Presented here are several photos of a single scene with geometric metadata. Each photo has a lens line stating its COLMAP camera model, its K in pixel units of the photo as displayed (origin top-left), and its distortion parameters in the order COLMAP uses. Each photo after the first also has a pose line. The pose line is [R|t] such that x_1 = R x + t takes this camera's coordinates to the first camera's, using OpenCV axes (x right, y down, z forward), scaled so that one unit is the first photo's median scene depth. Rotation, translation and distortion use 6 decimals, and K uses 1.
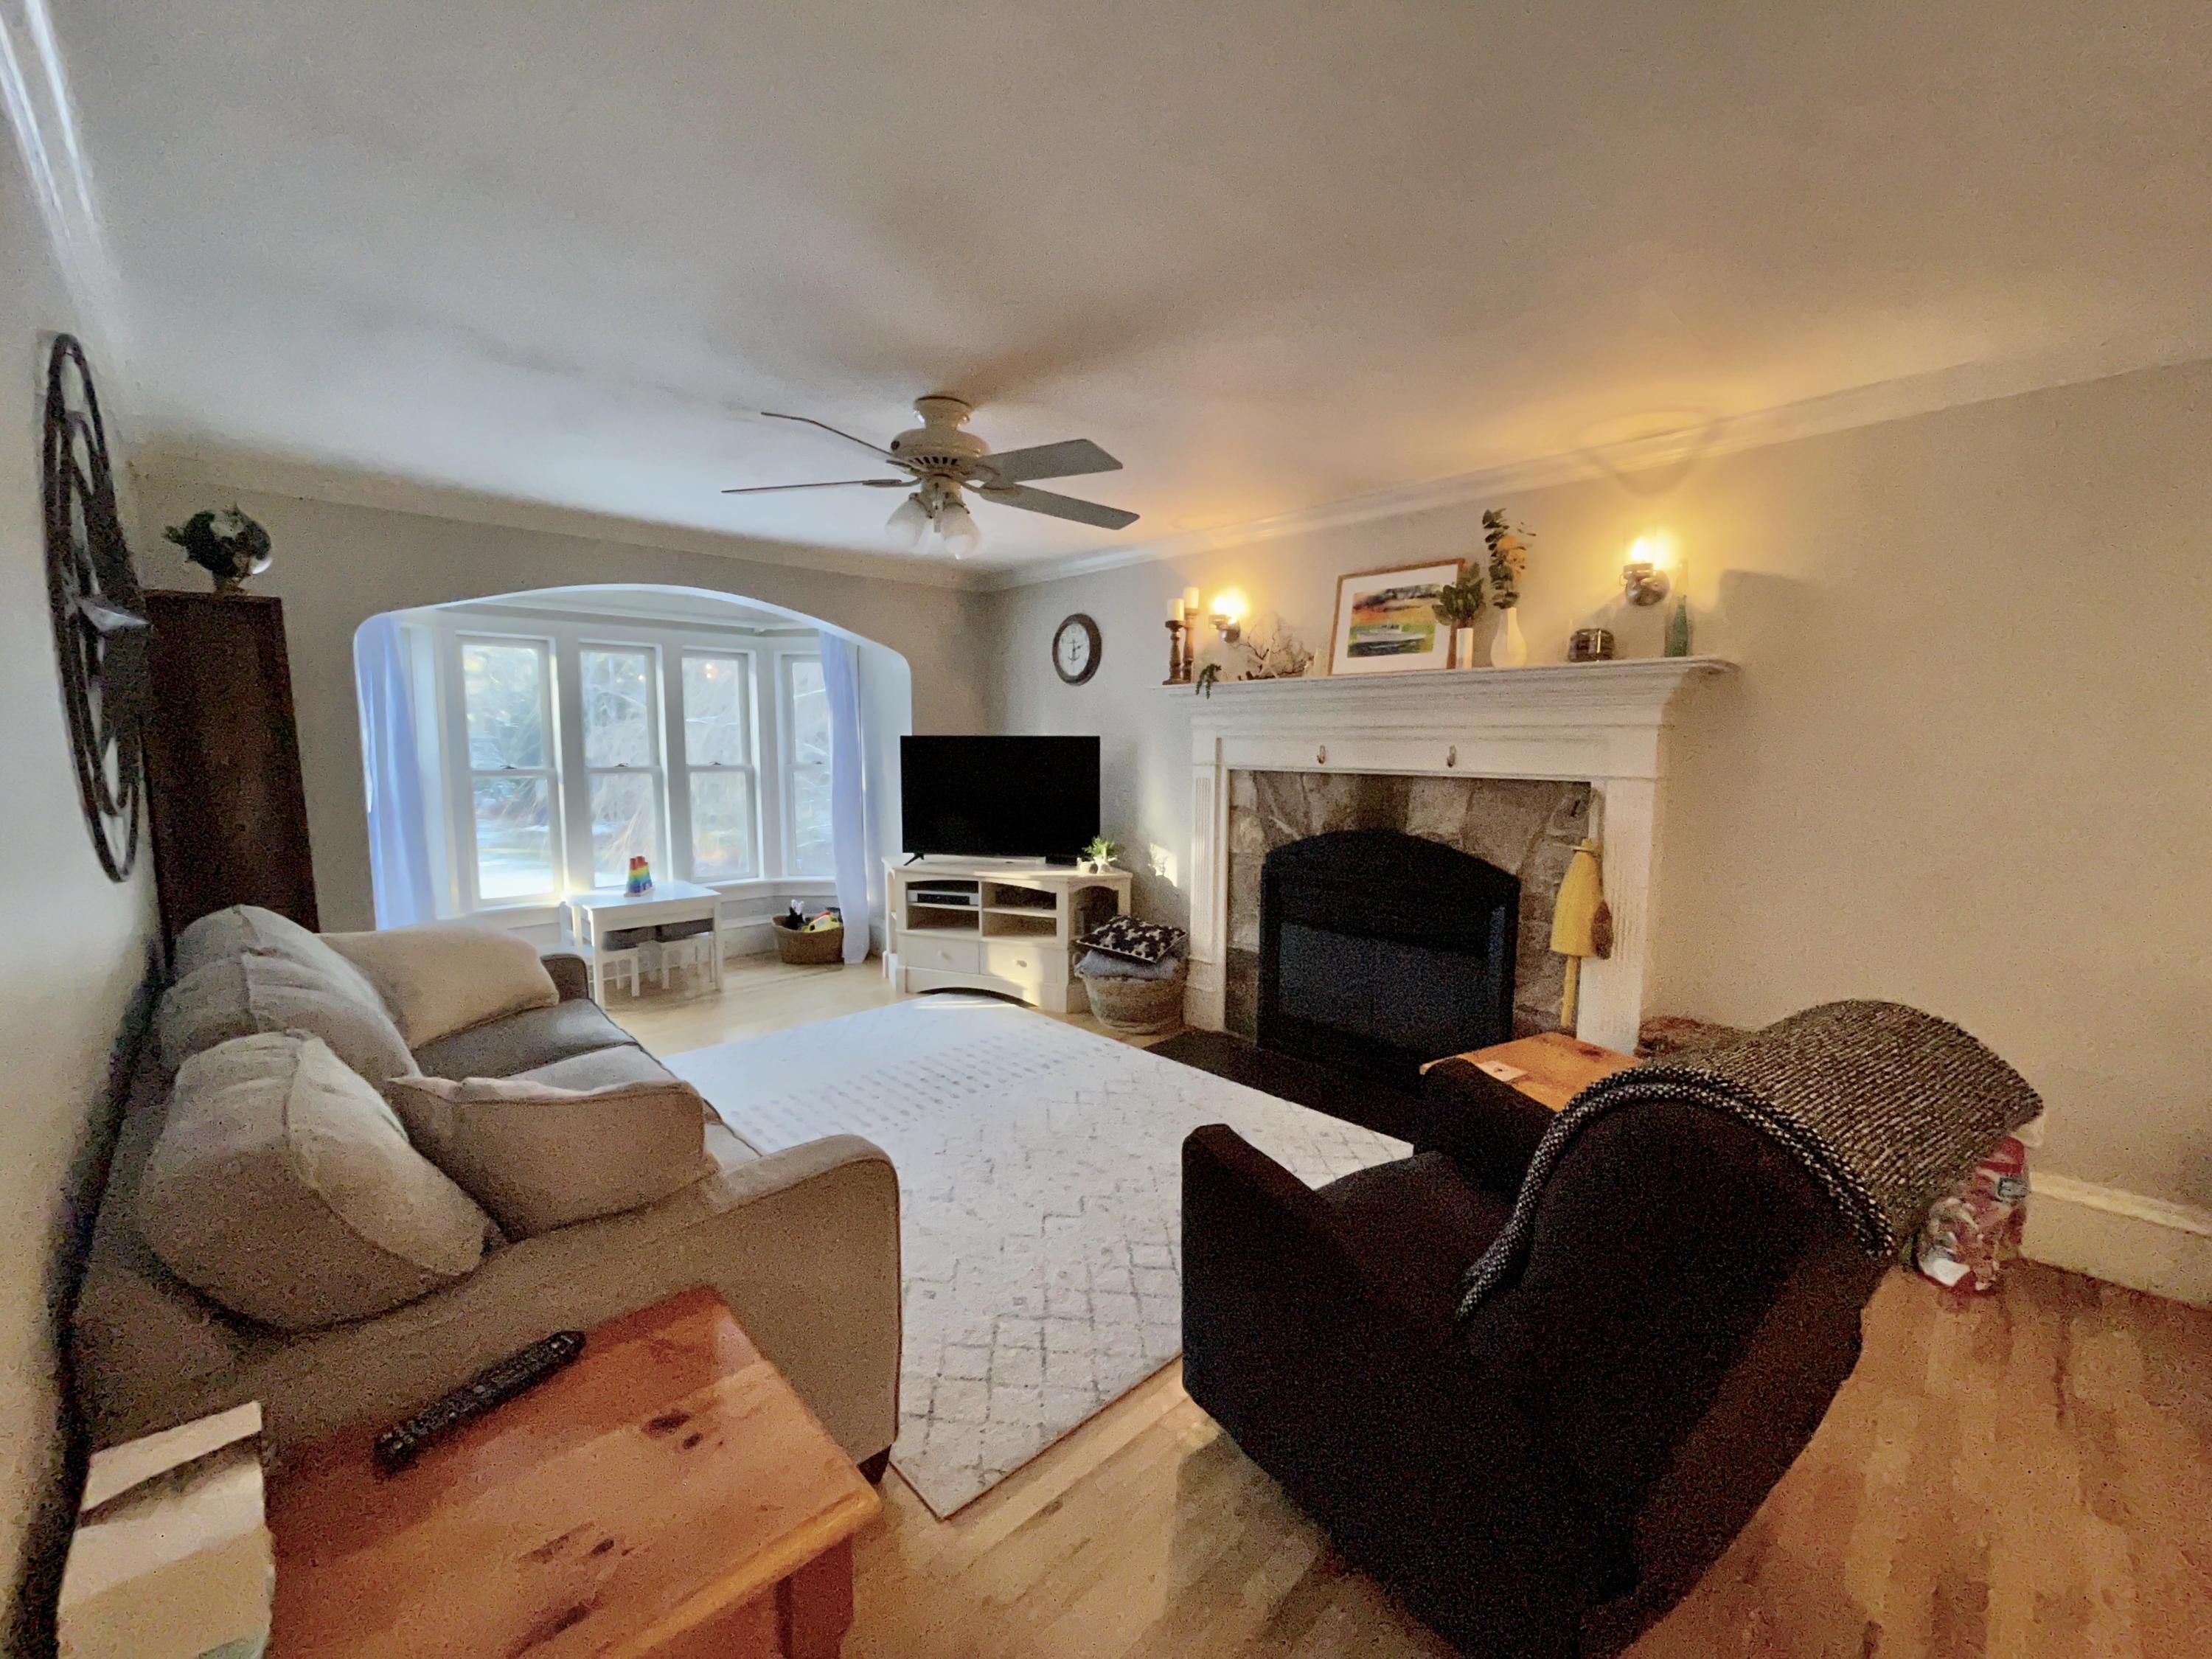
lens RADIAL K [[884.8, 0, 1113.8], [0, 884.8, 831.0], [0, 0, 1]] dist [-0.001268, -0.000553]
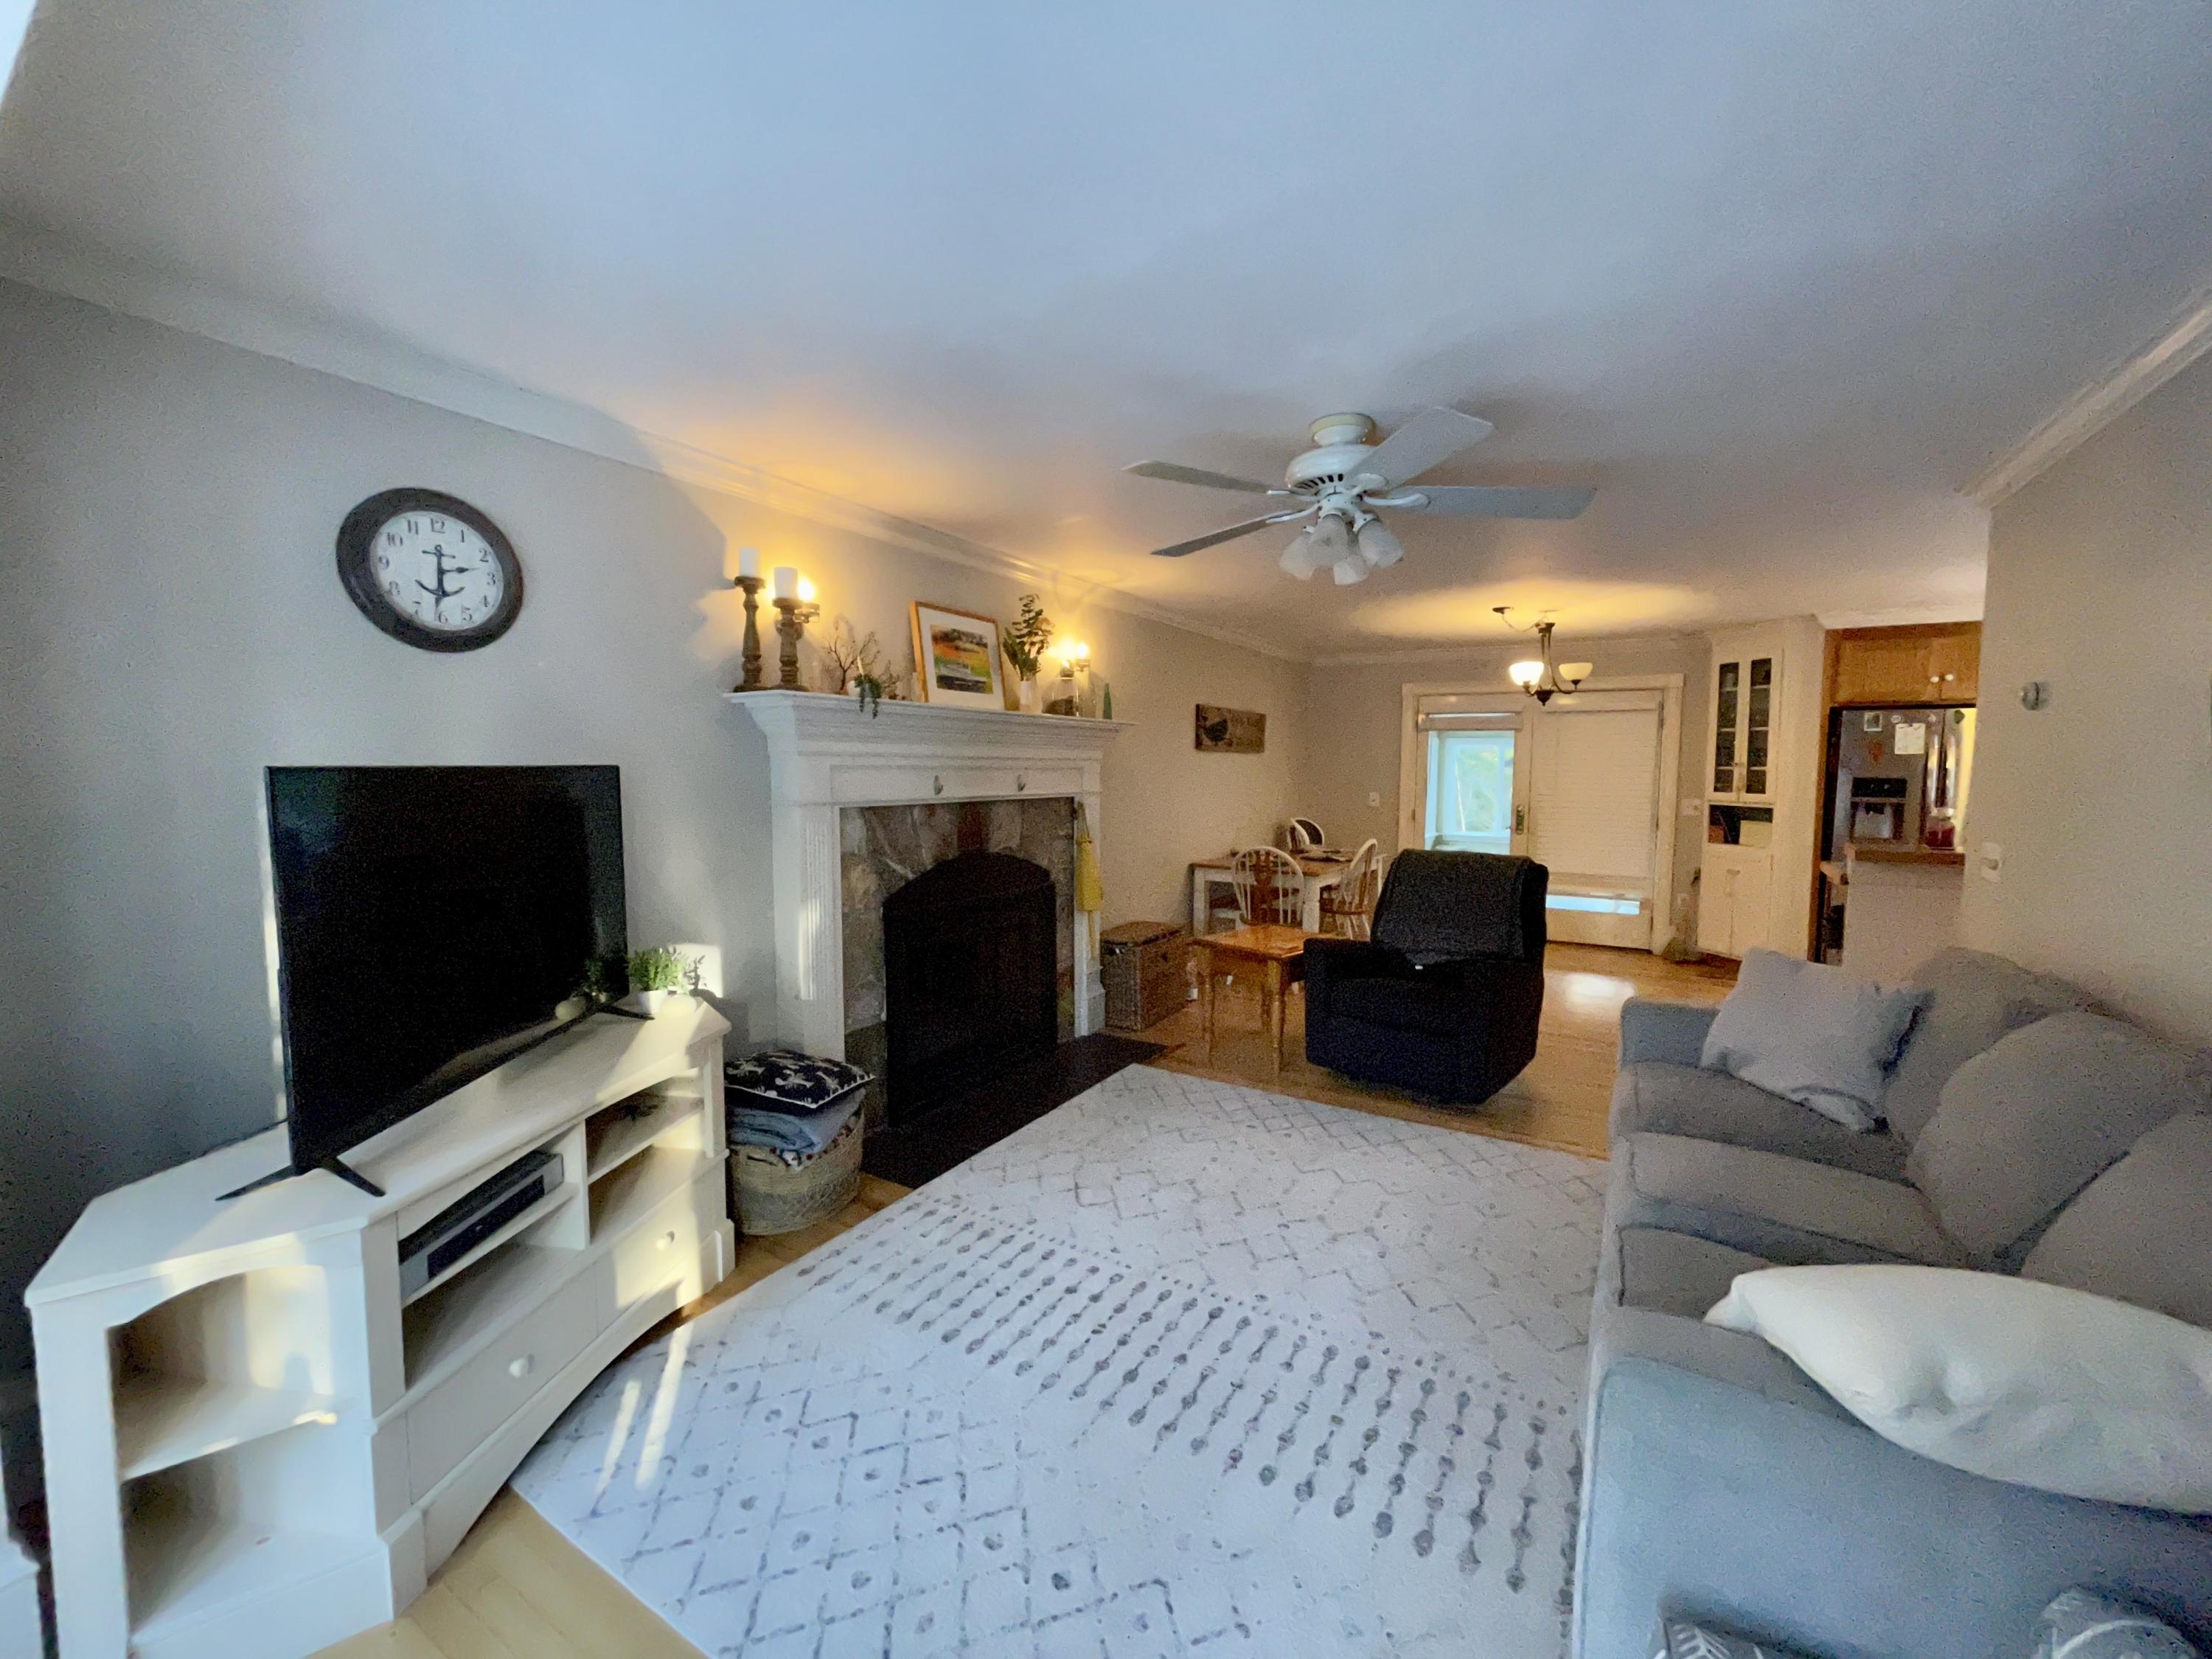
lens RADIAL K [[884.8, 0, 1113.8], [0, 884.8, 831.0], [0, 0, 1]] dist [-0.001268, -0.000553]
pose [[-0.258721, -0.077231, 0.962860, -0.744251], [0.094372, 0.990009, 0.104766, -0.118498], [-0.961331, 0.117973, -0.248848, 1.048082]]
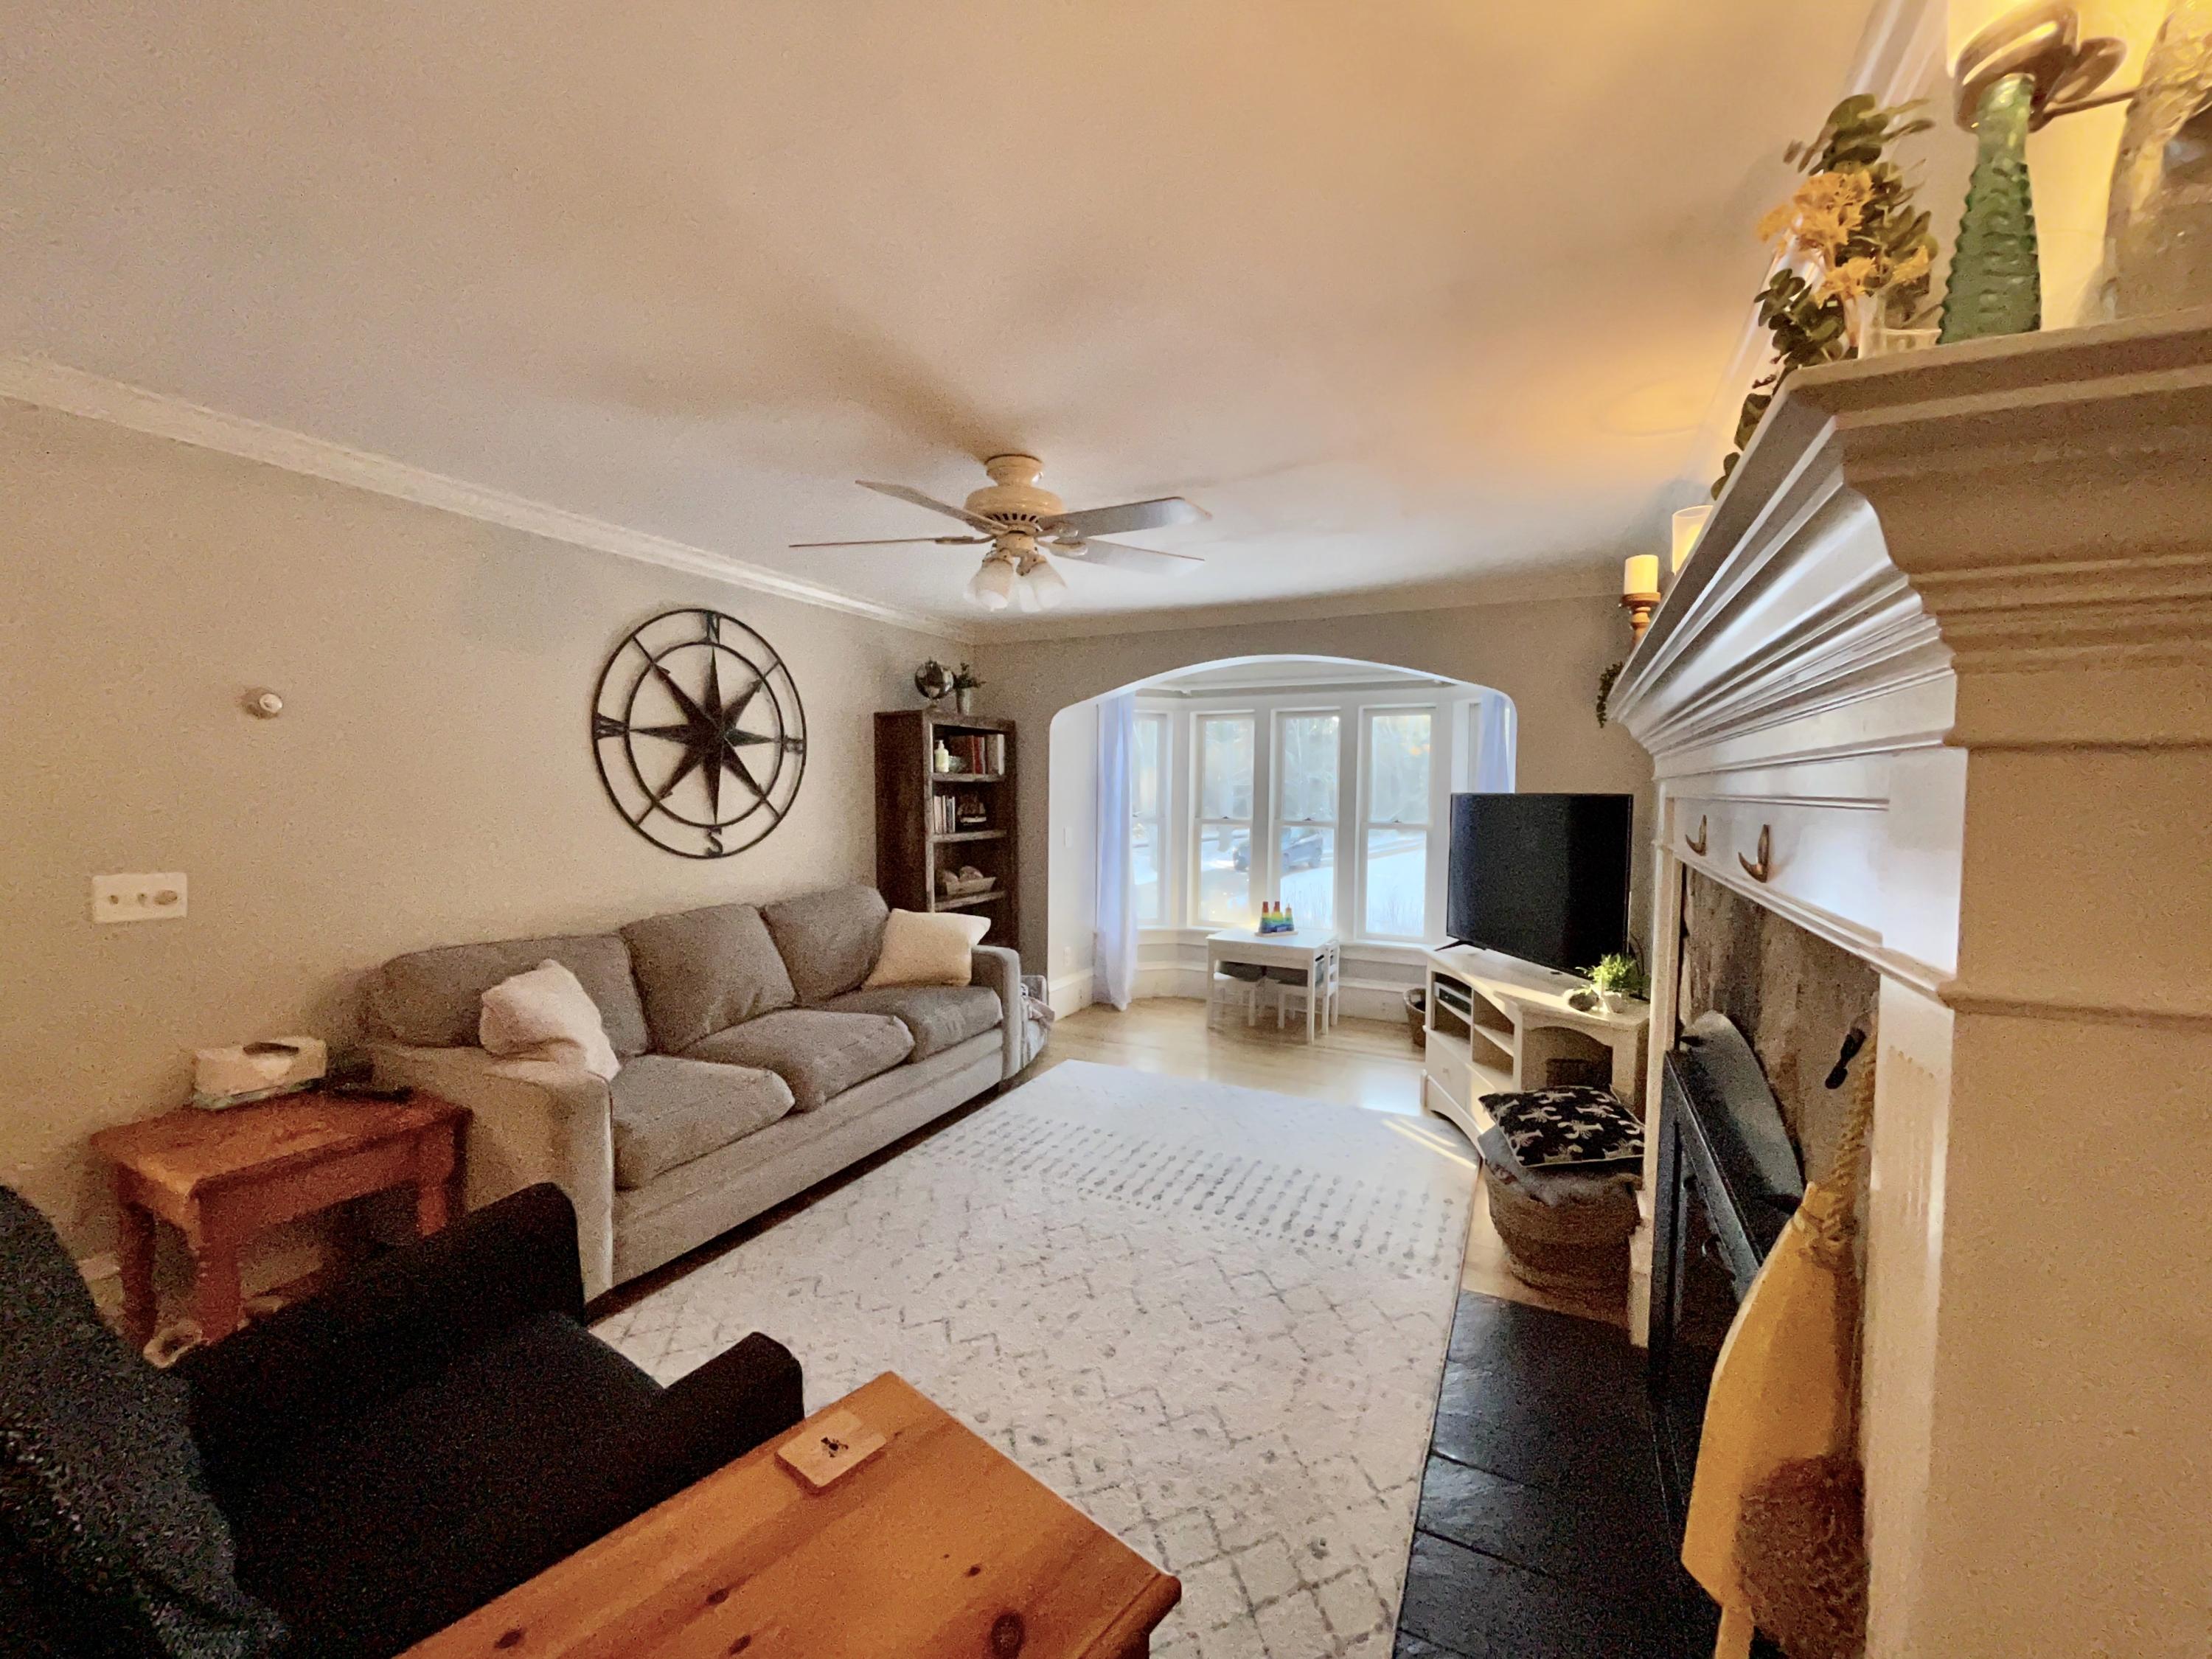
lens RADIAL K [[884.8, 0, 1113.8], [0, 884.8, 831.0], [0, 0, 1]] dist [-0.001268, -0.000553]
pose [[0.336974, 0.042902, -0.940536, 0.550924], [-0.107473, 0.994184, 0.006844, -0.057865], [0.935360, 0.098777, 0.339625, 0.553526]]
